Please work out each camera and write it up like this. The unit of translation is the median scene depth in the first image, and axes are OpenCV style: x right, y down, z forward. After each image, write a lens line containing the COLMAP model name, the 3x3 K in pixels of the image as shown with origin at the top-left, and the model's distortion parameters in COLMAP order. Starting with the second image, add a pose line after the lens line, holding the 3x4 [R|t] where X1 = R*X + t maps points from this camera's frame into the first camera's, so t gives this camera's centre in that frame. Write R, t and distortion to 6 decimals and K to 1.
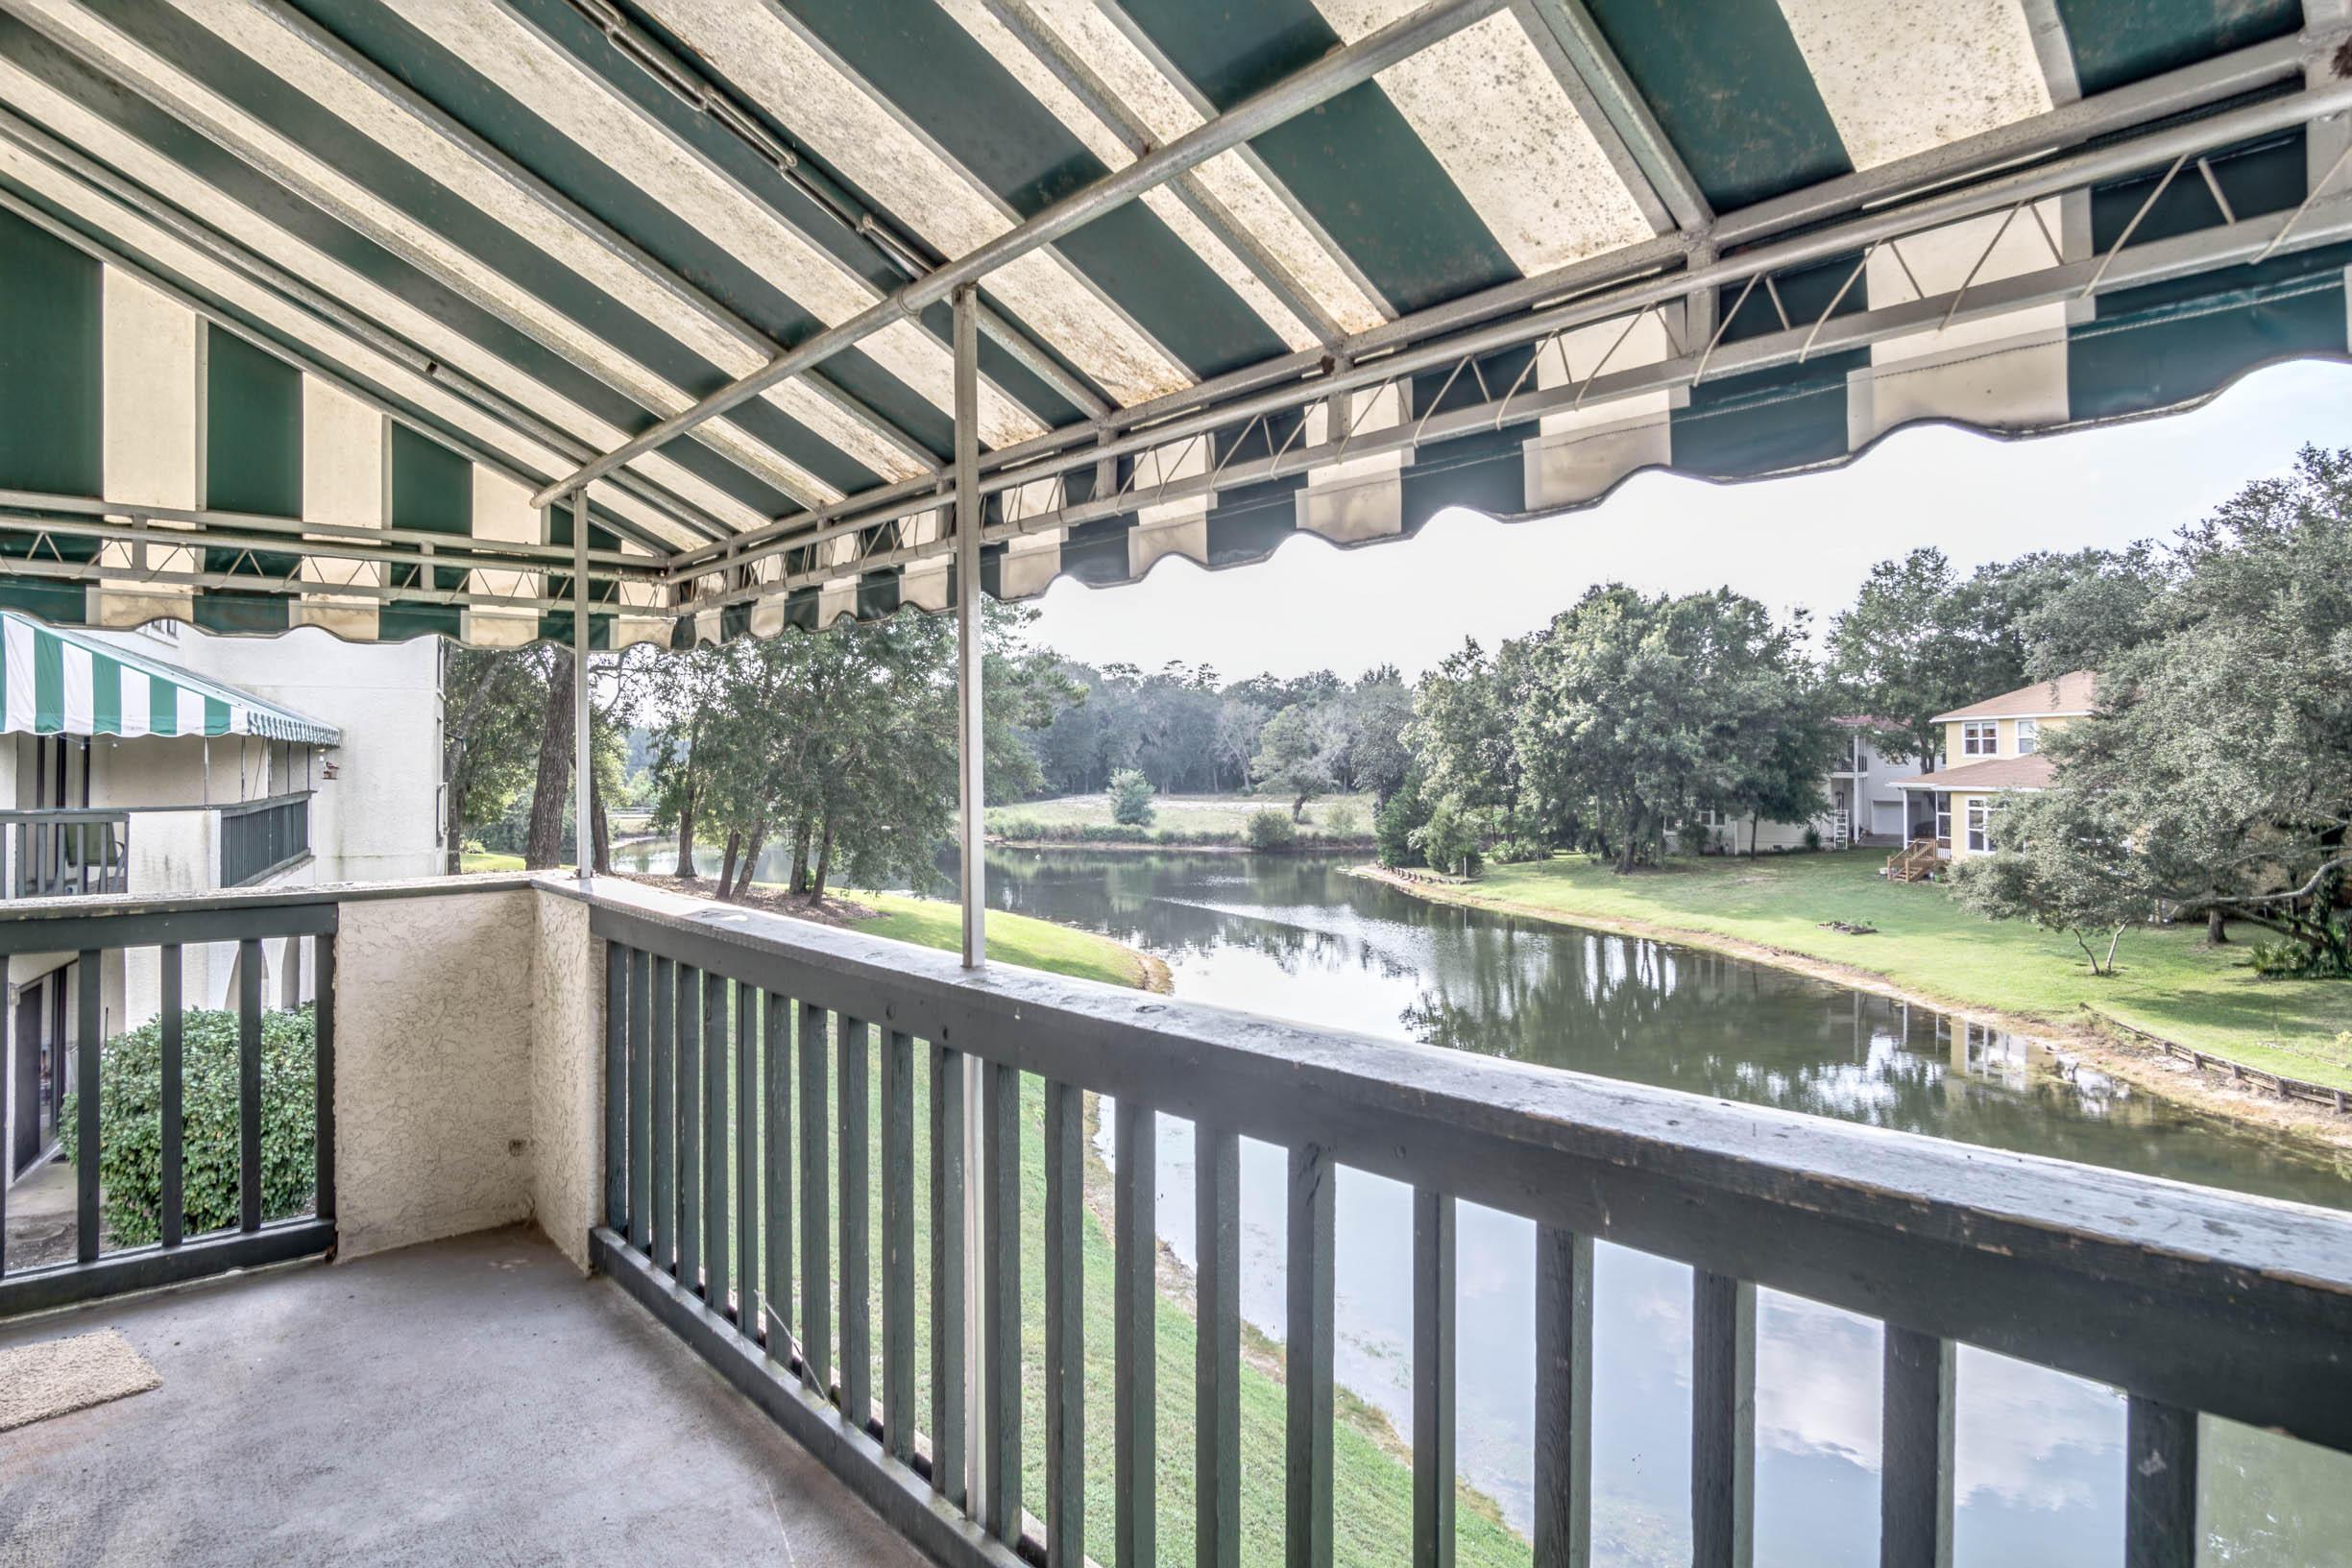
lens RADIAL K [[1285.8, 0, 1188.3], [0, 1285.8, 765.6], [0, 0, 1]] dist [-0.055303, -0.000304]
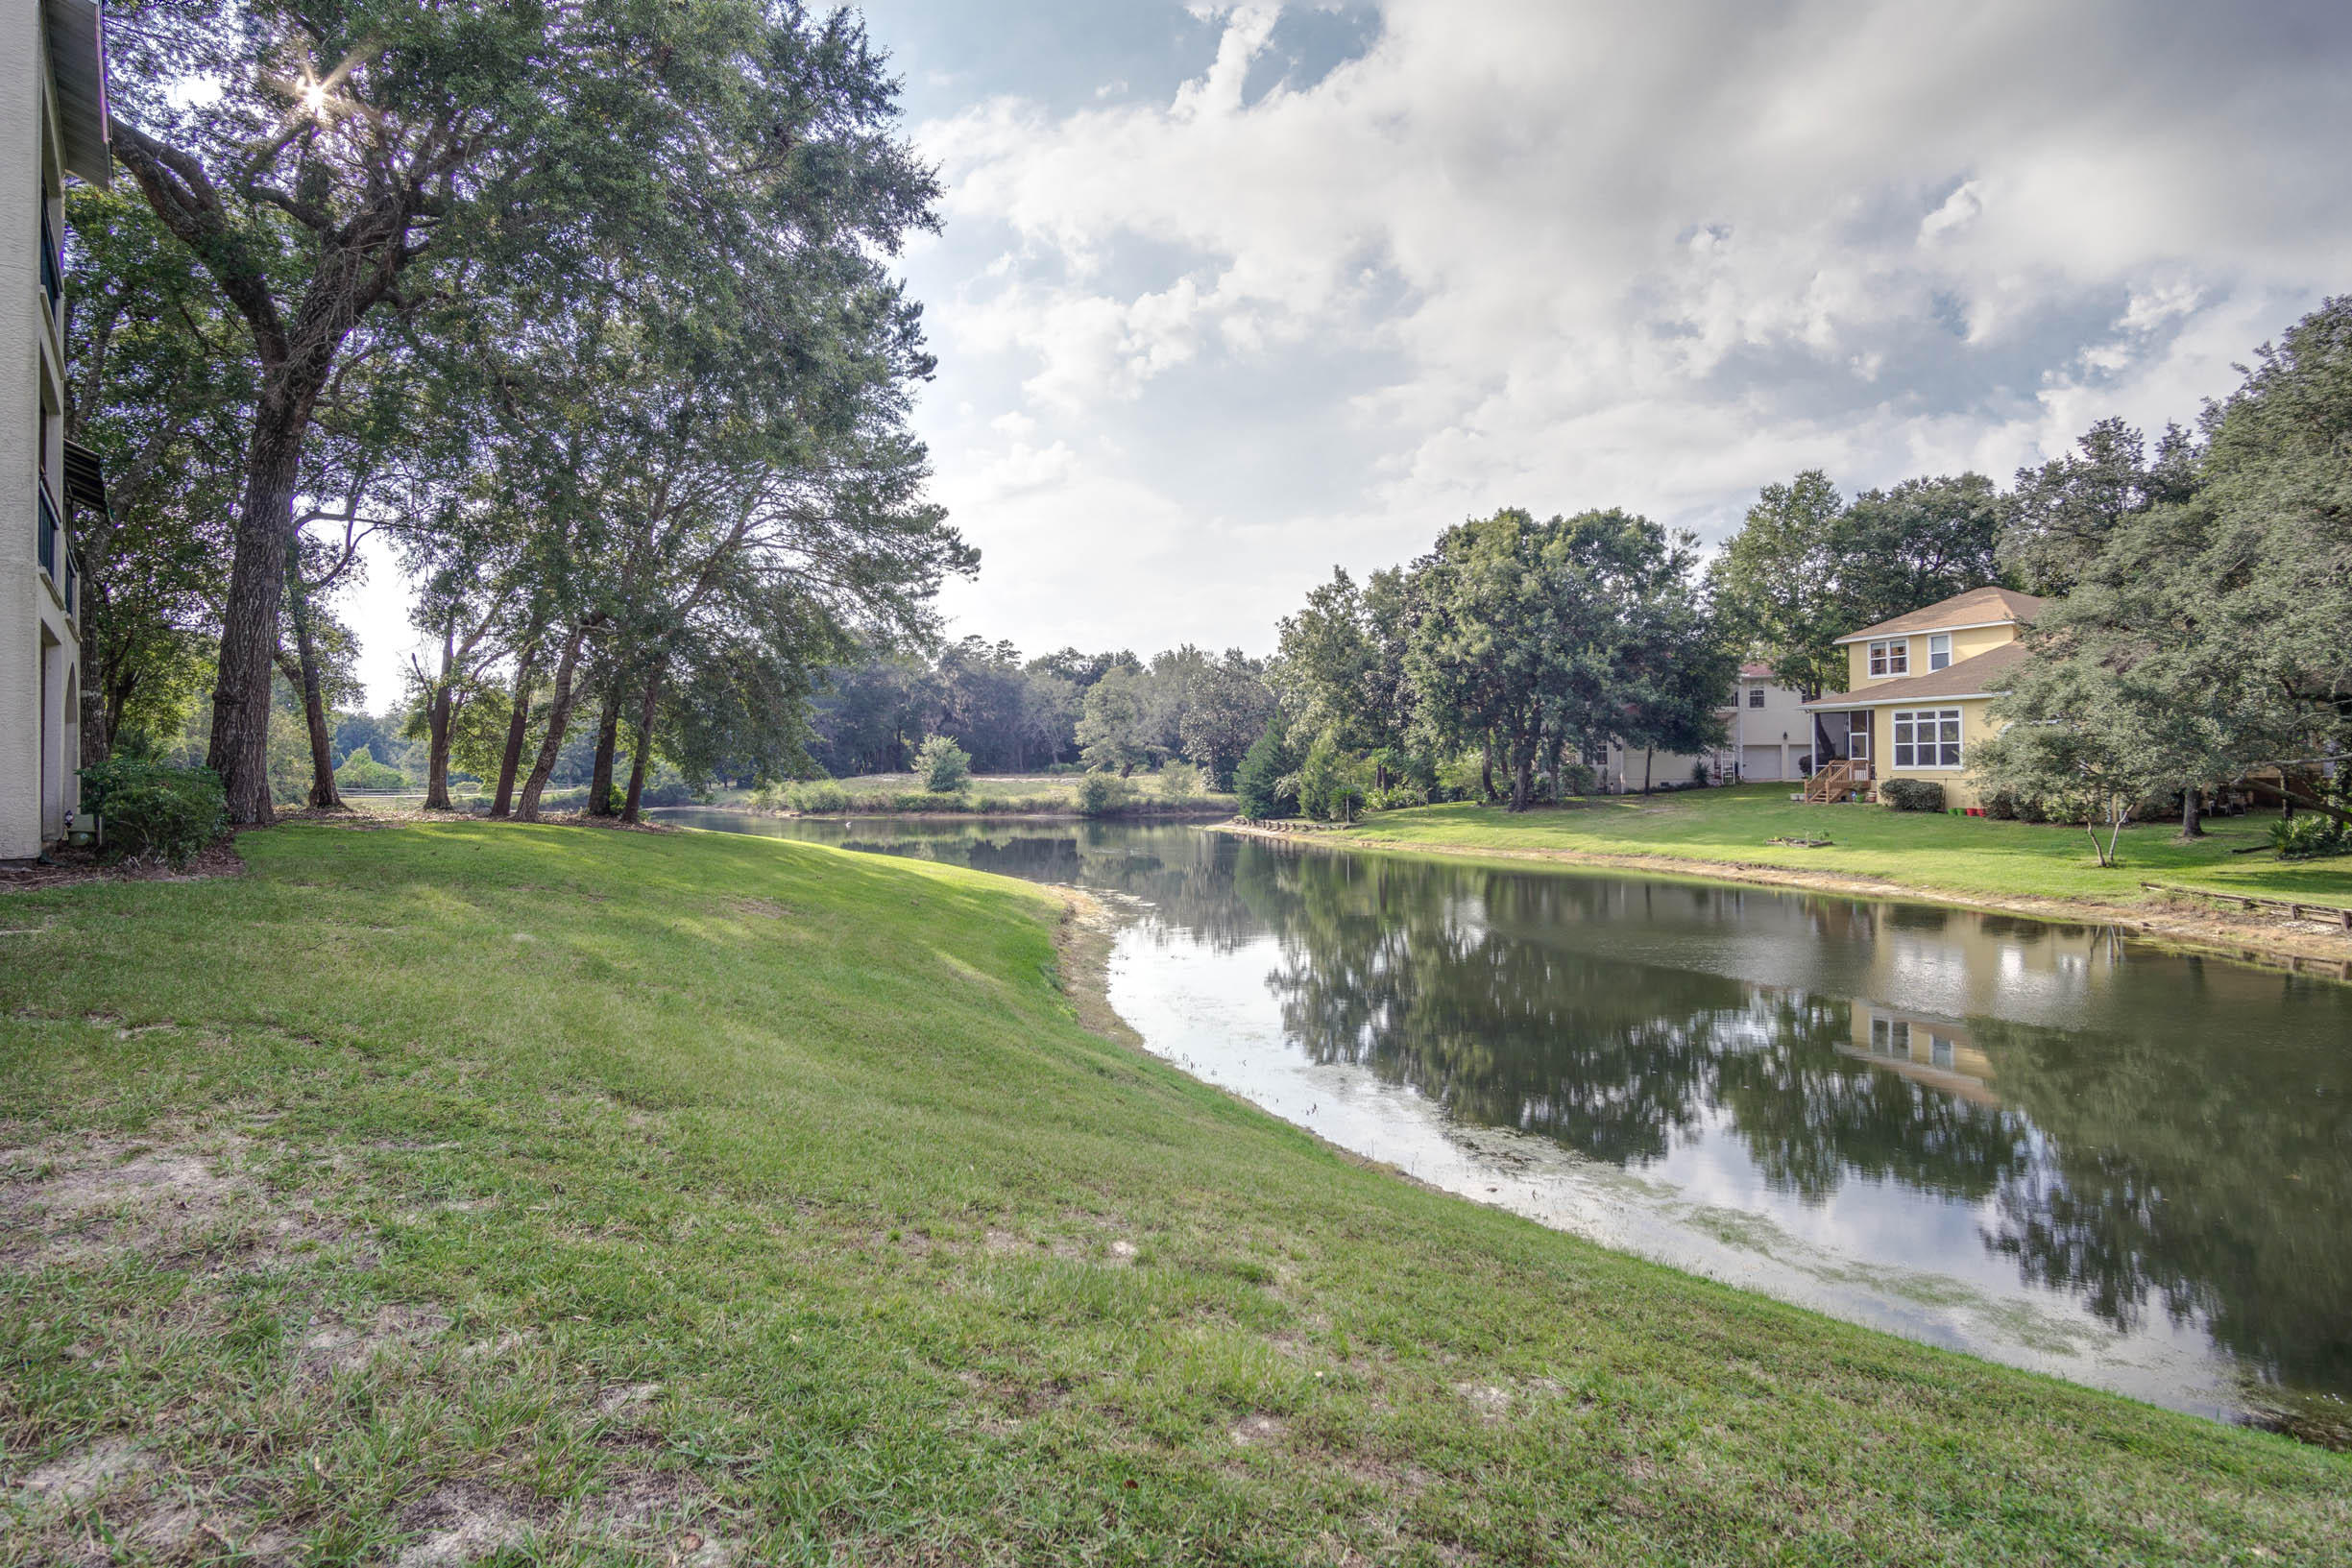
lens RADIAL K [[1285.8, 0, 1188.3], [0, 1285.8, 765.6], [0, 0, 1]] dist [-0.055303, -0.000304]
pose [[0.983835, -0.006891, 0.178944, -0.062418], [0.008330, 0.999939, -0.007287, 0.054786], [-0.178882, 0.008659, 0.983832, 0.121598]]
